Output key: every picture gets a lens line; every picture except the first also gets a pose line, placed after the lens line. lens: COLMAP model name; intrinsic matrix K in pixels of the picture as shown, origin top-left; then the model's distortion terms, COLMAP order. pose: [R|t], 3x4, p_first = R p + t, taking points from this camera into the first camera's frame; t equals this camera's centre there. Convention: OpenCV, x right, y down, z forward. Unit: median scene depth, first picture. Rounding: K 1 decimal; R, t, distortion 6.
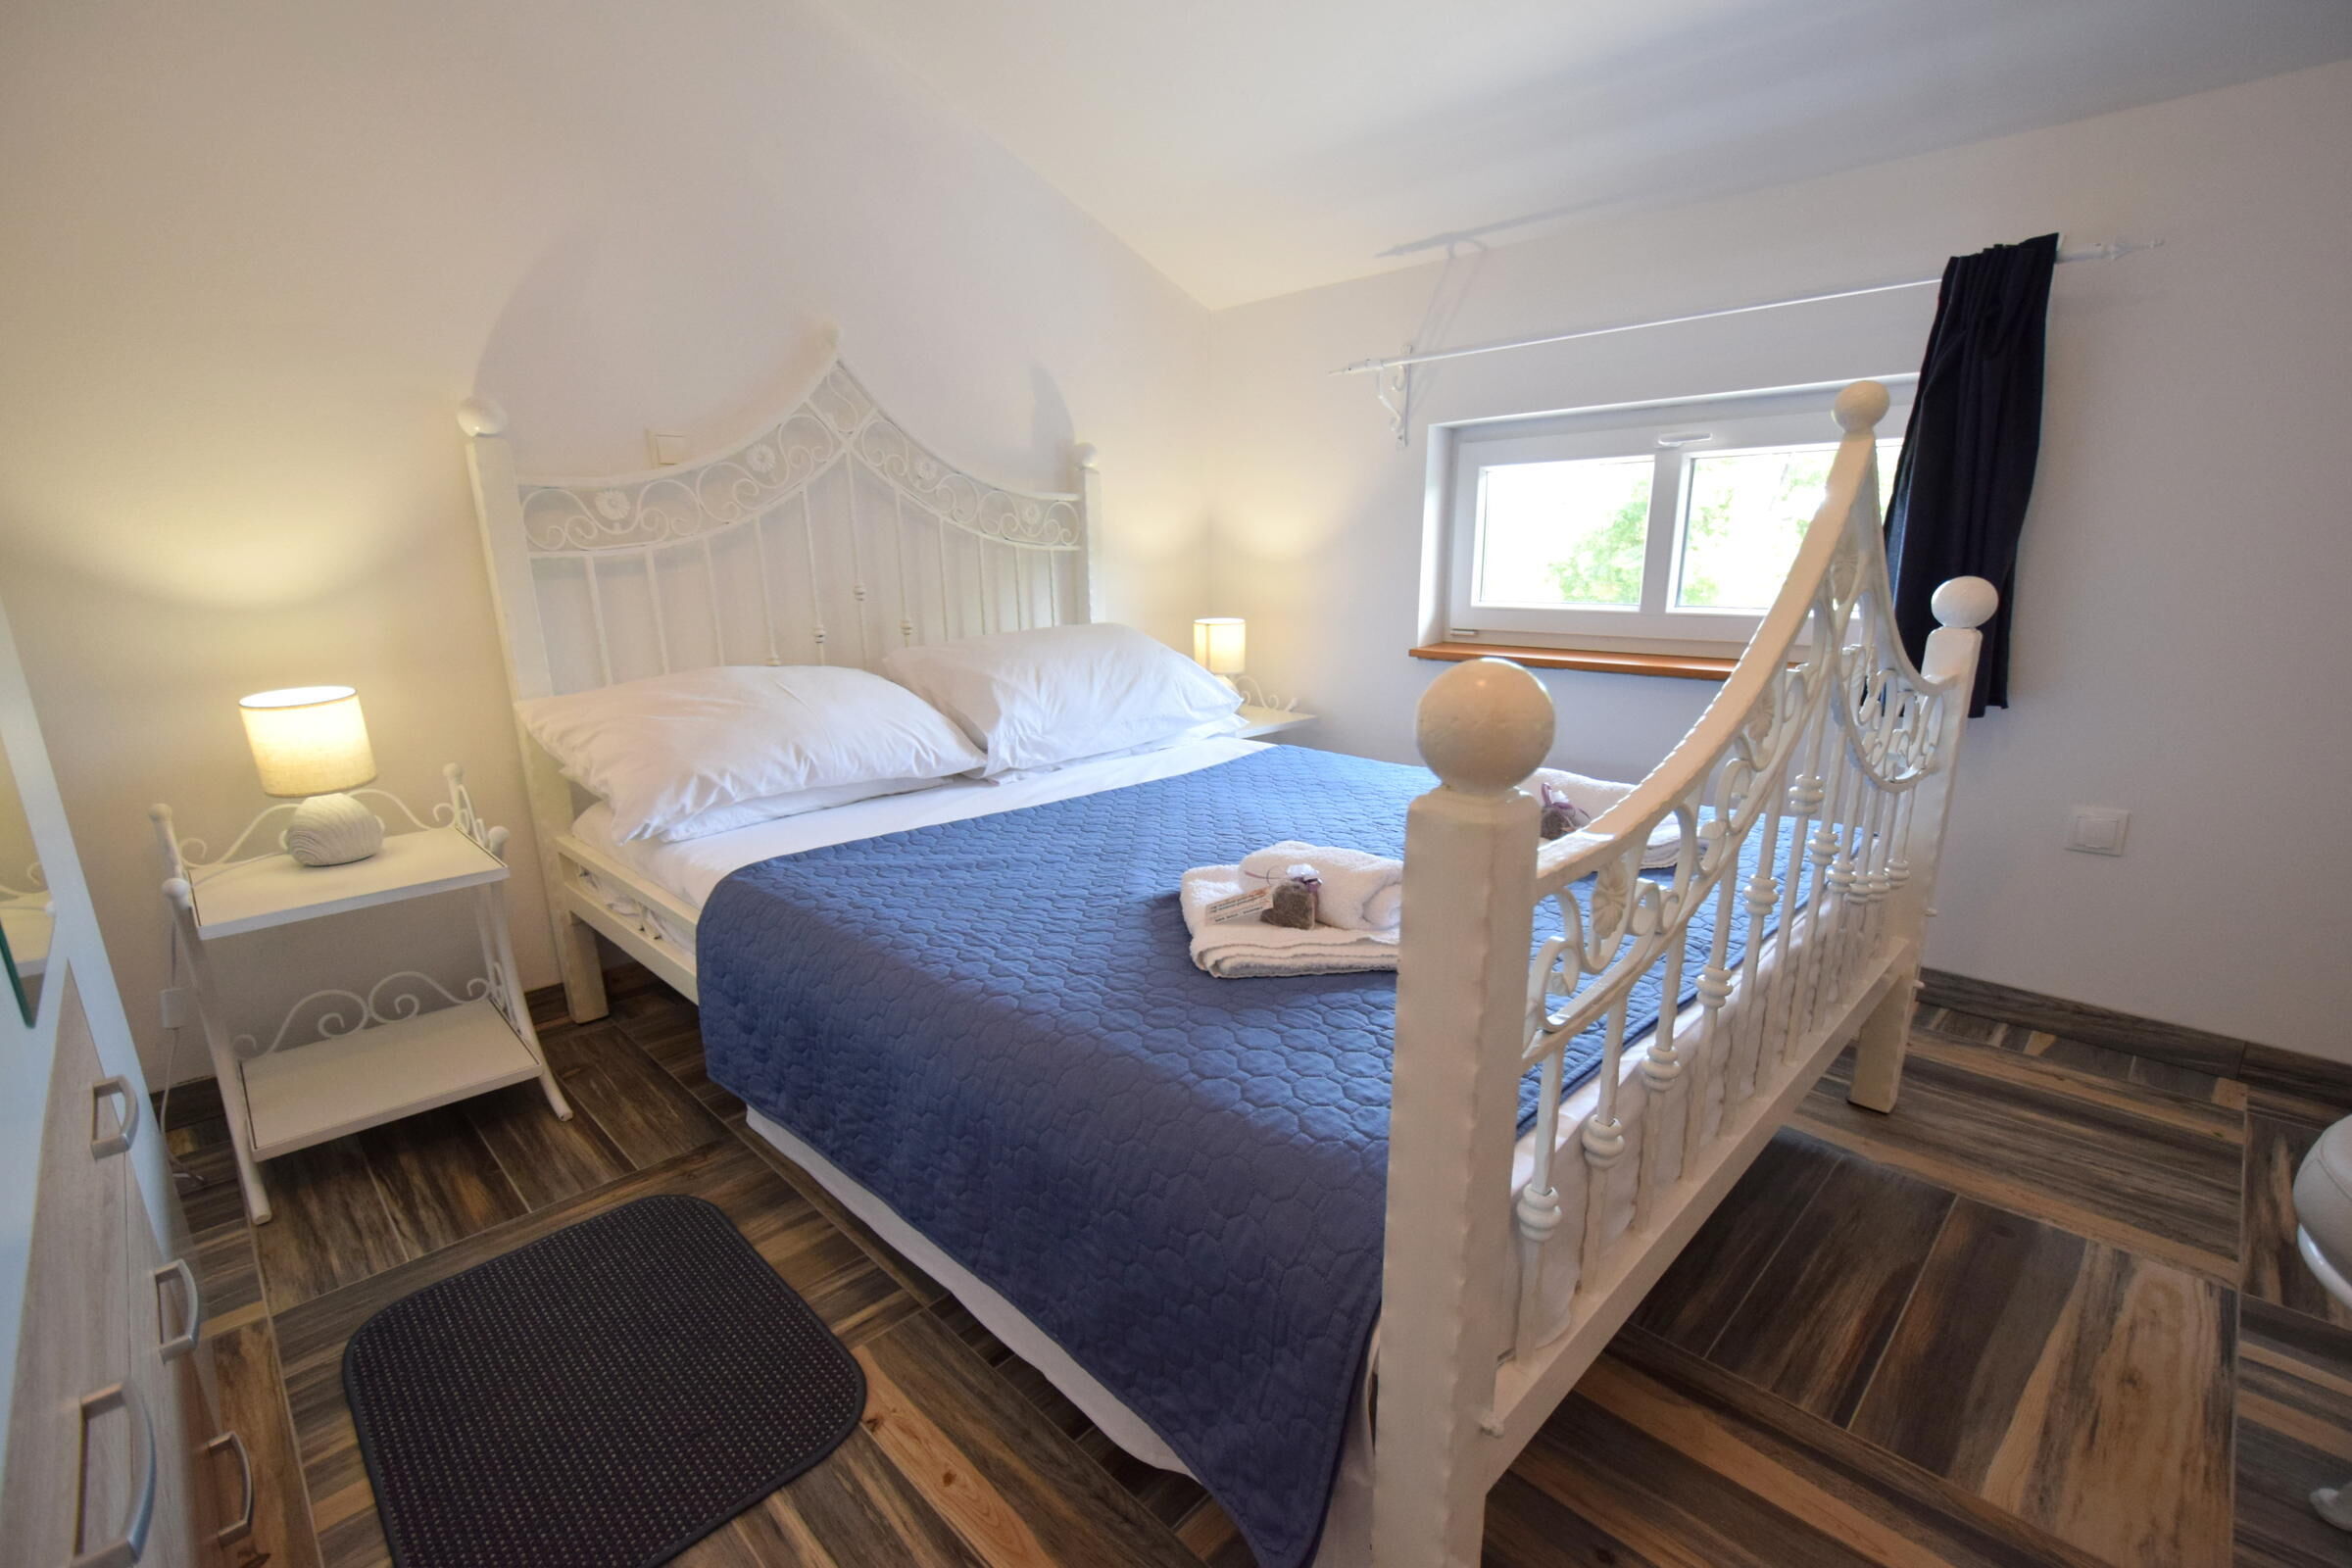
lens RADIAL K [[1033.5, 0, 1186.9], [0, 1033.5, 826.0], [0, 0, 1]] dist [-0.001056, -0.005175]
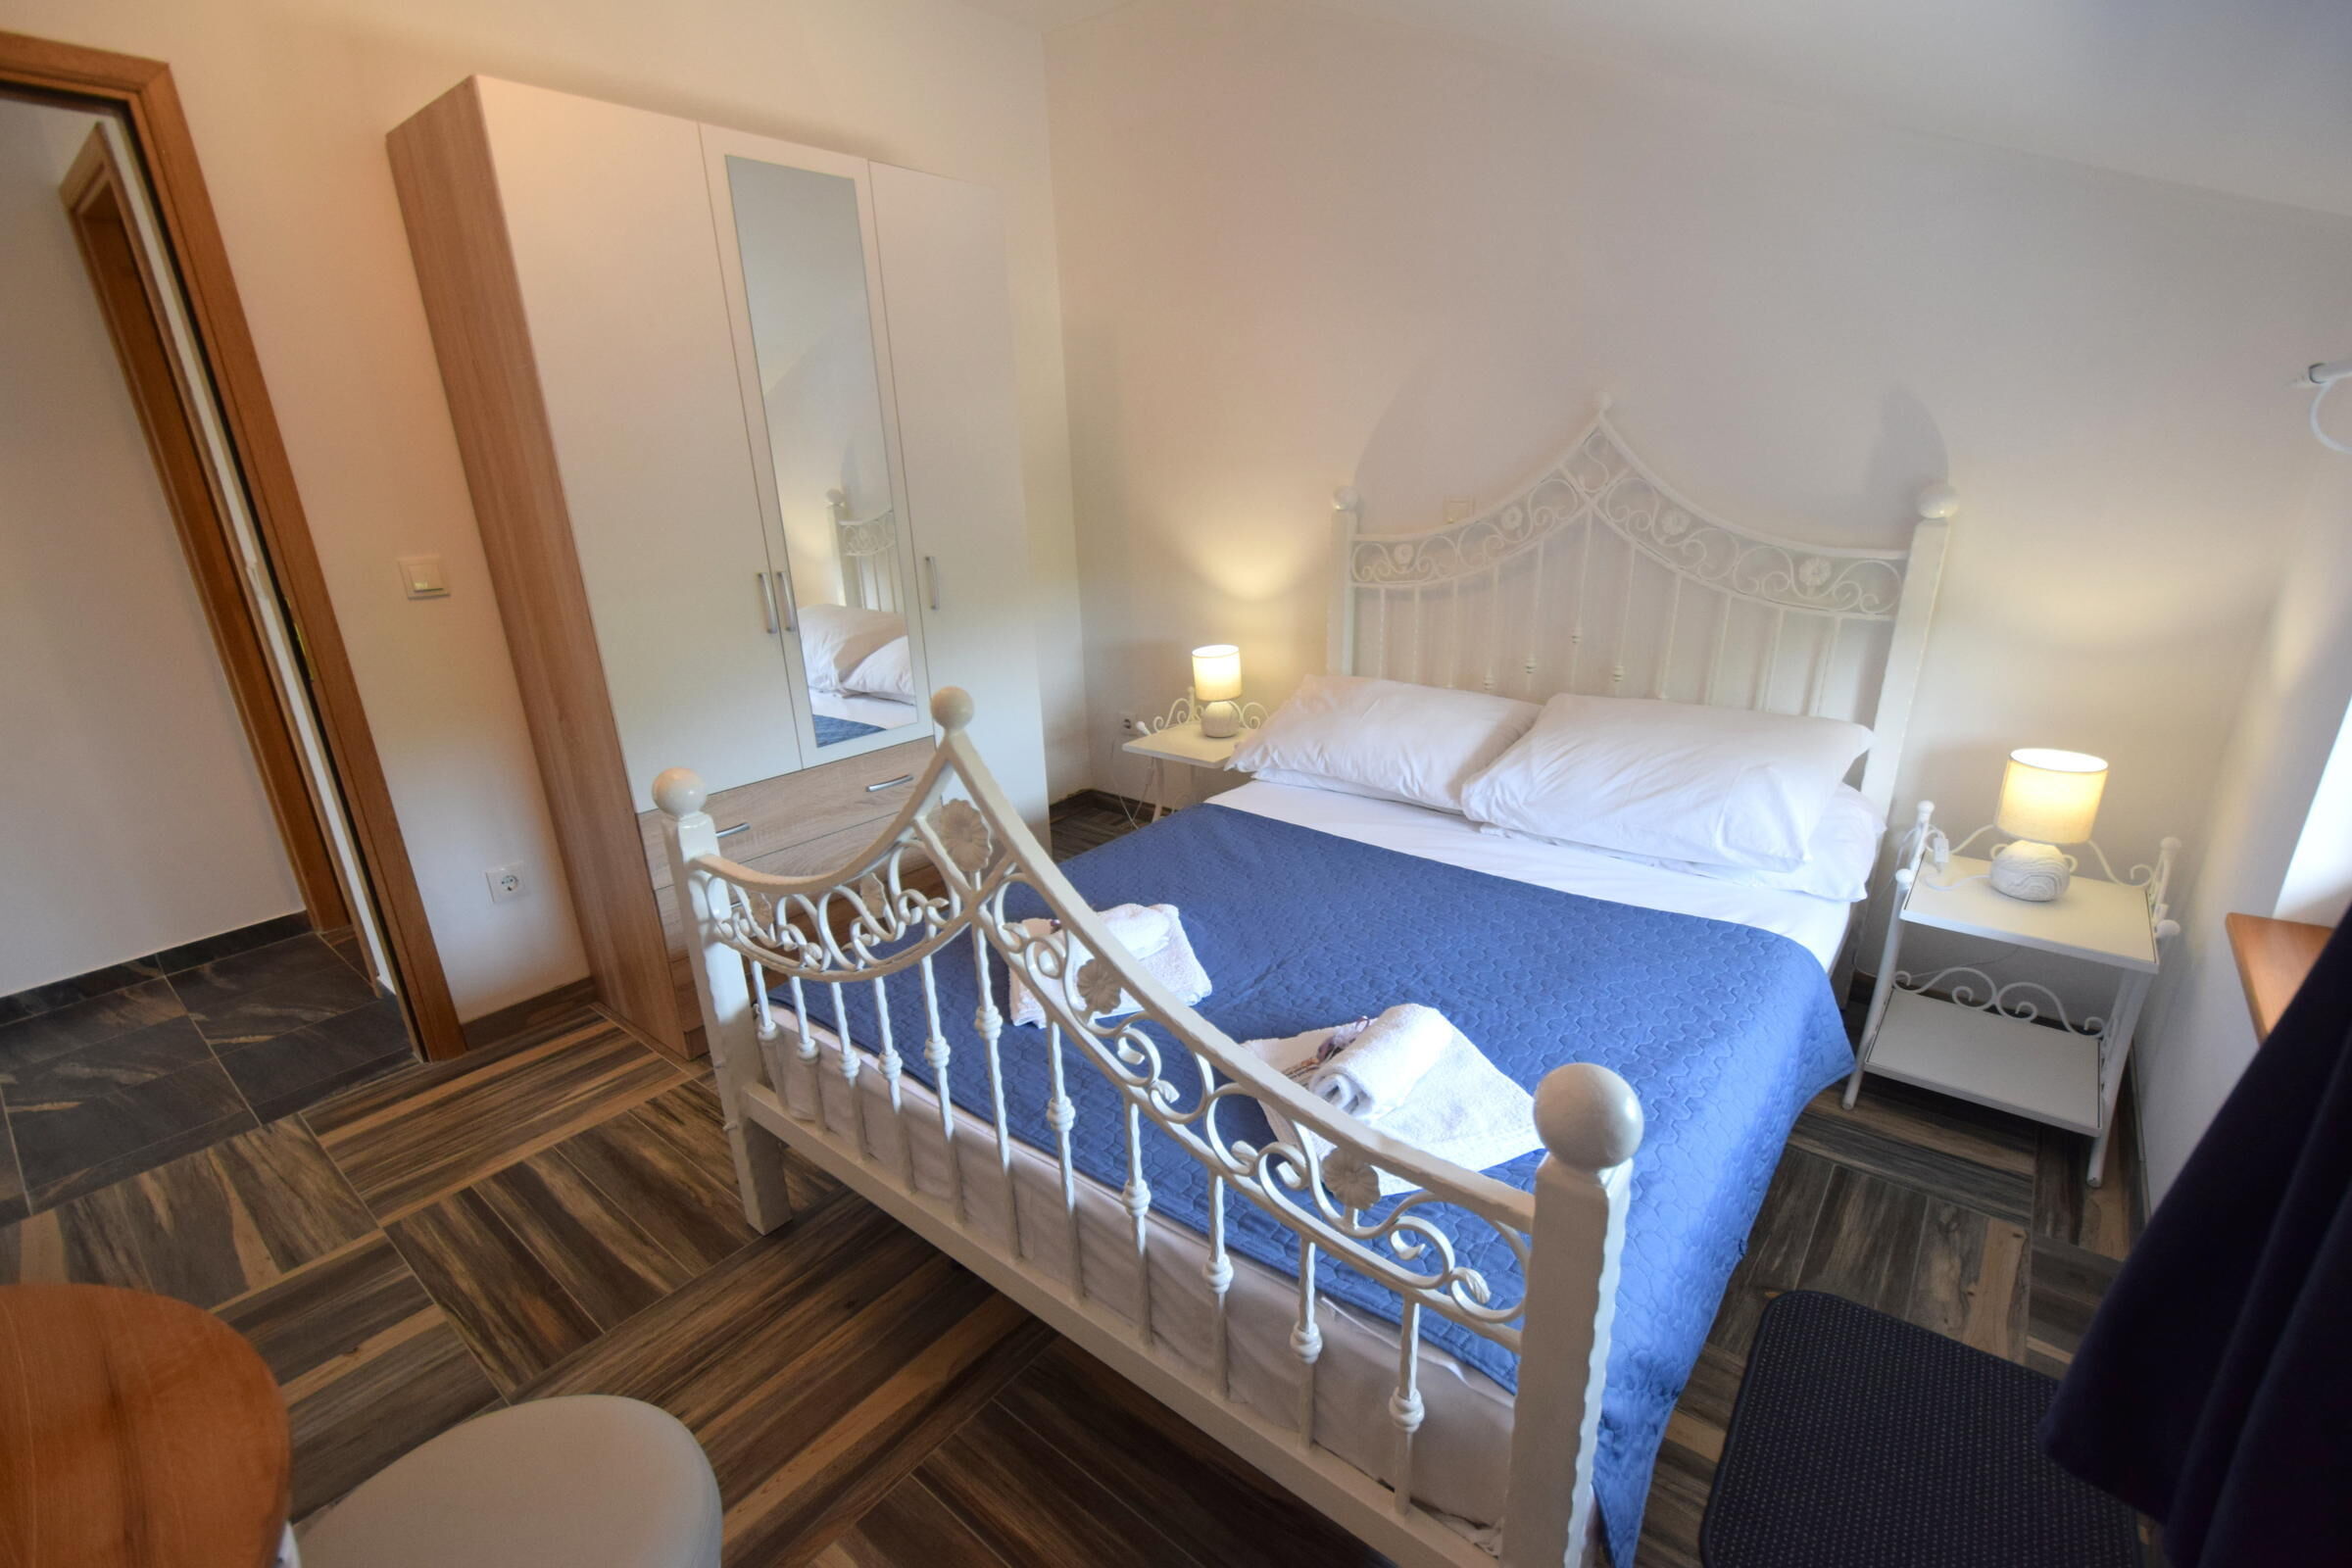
lens RADIAL K [[1033.5, 0, 1186.9], [0, 1033.5, 826.0], [0, 0, 1]] dist [-0.001056, -0.005175]
pose [[0.108313, 0.342520, -0.933246, 0.839600], [-0.238347, 0.920335, 0.310119, -0.323506], [0.965121, 0.188846, 0.181322, 0.503724]]
